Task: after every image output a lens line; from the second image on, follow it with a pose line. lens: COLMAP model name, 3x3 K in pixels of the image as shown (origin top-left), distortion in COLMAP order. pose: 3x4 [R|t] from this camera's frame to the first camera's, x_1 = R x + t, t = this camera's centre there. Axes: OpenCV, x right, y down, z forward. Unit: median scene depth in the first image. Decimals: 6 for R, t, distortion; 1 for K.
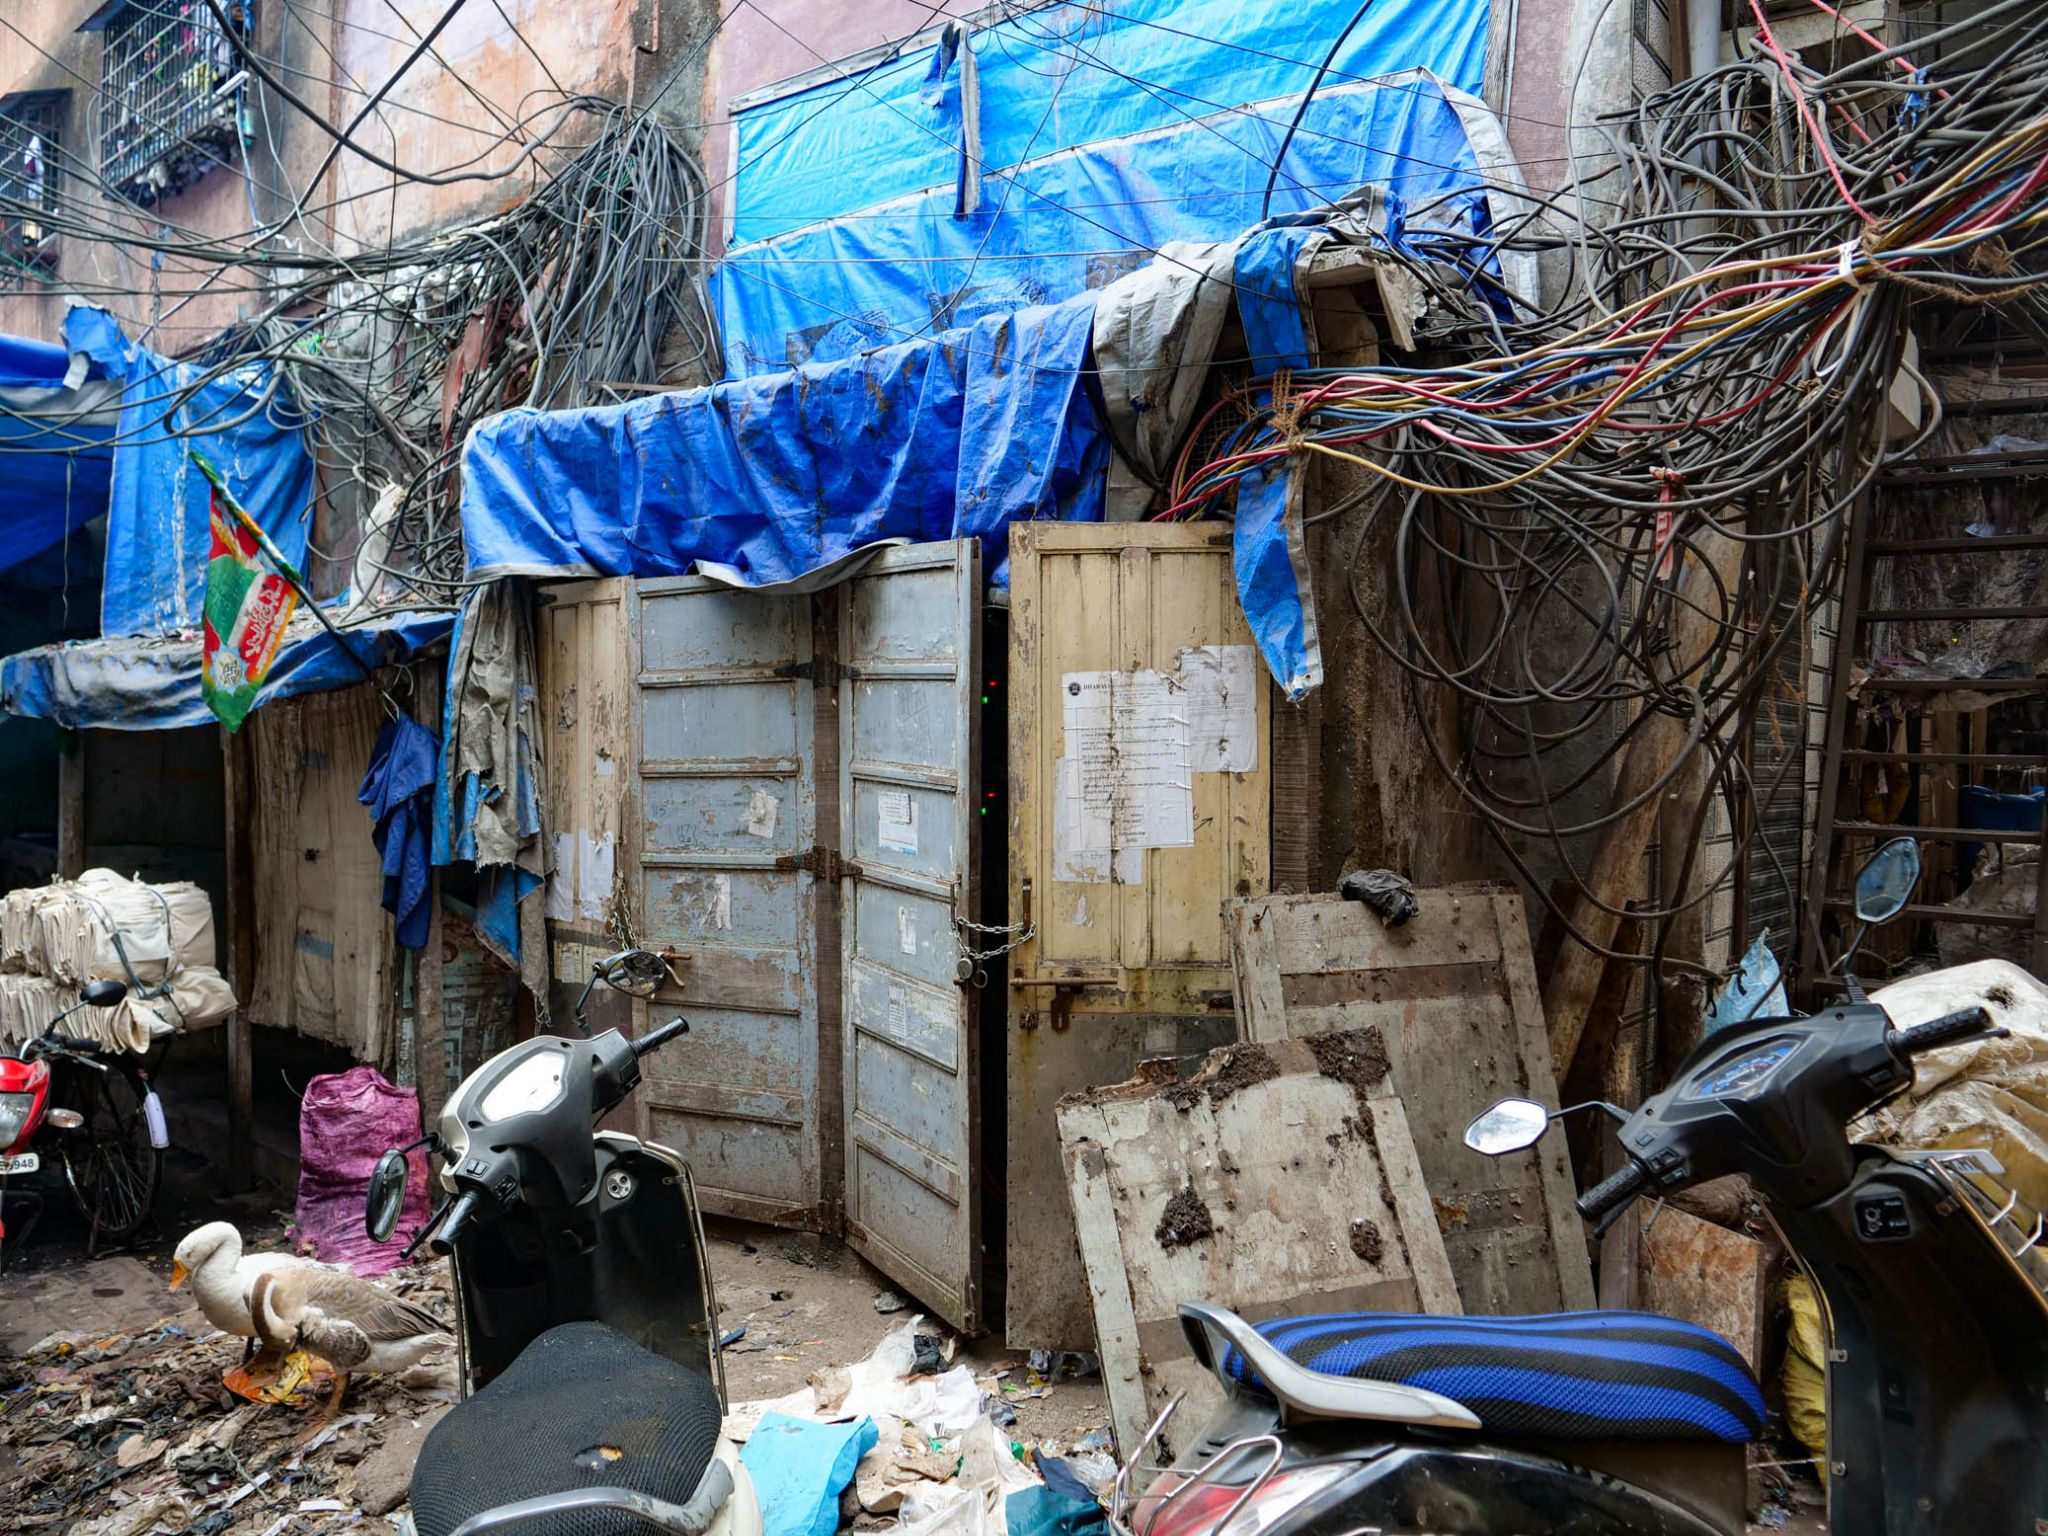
lens RADIAL K [[1541.2, 0, 1023.2], [0, 1541.2, 766.3], [0, 0, 1]] dist [0.003268, 0.001513]
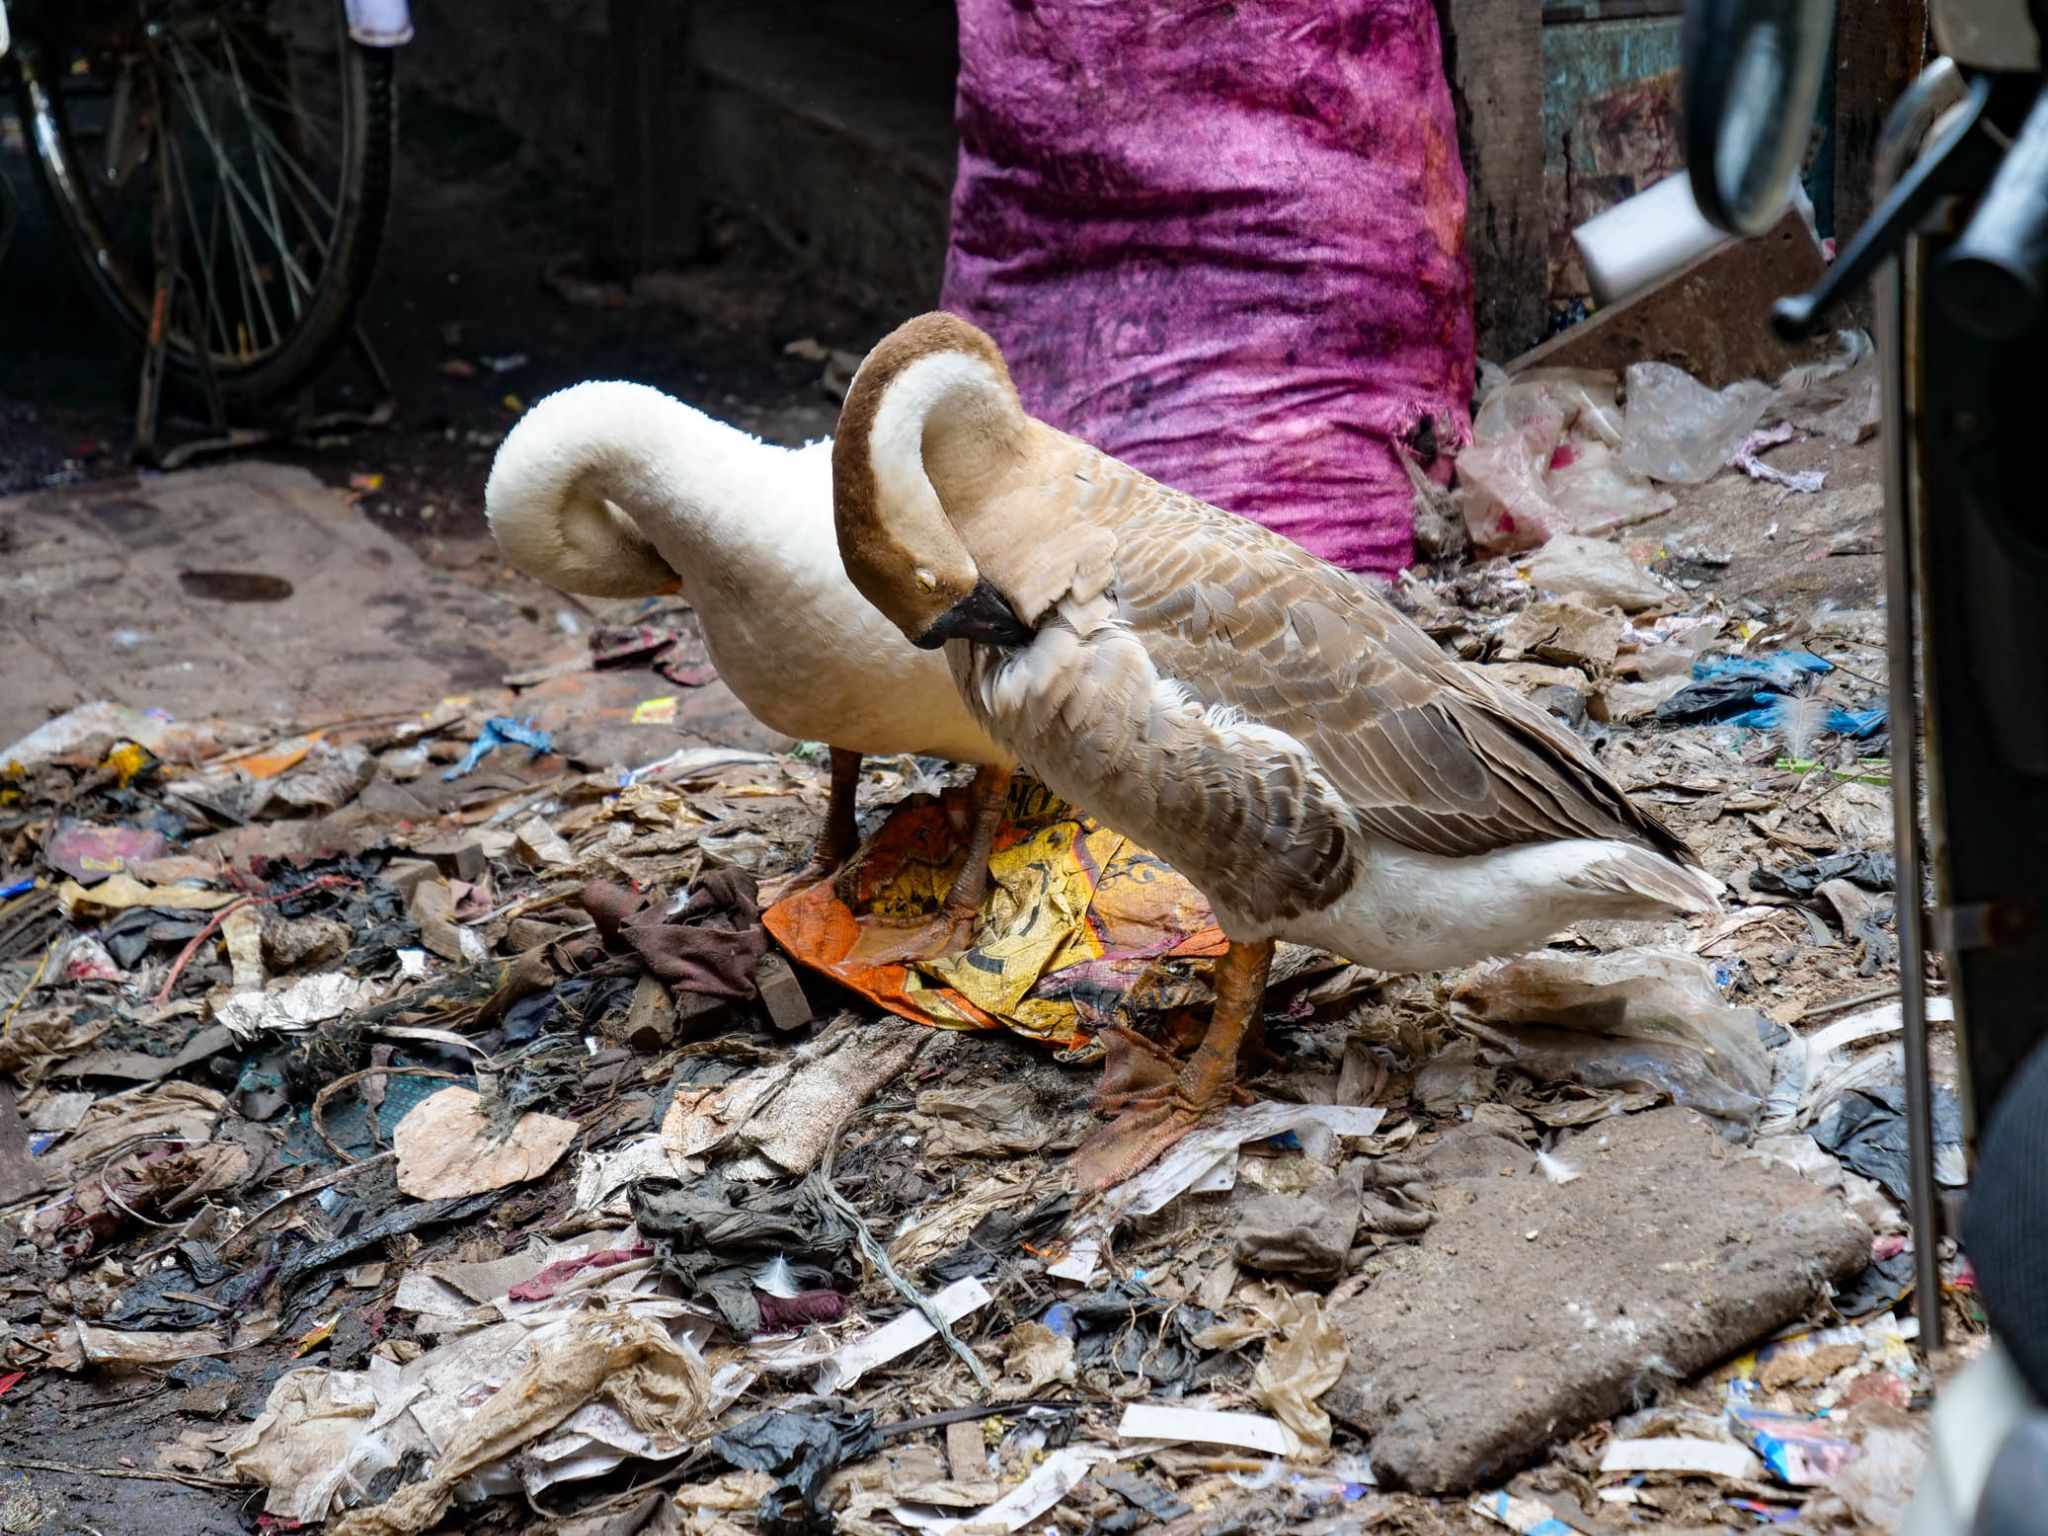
lens RADIAL K [[6441.3, 0, 1024.3], [0, 6441.3, 768.5], [0, 0, 1]] dist [0.121166, 0.000000]
pose [[0.940683, 0.091449, -0.326731, -0.152107], [0.003329, 0.960457, 0.278407, 0.093558], [0.339271, -0.262981, 0.903181, 0.101967]]
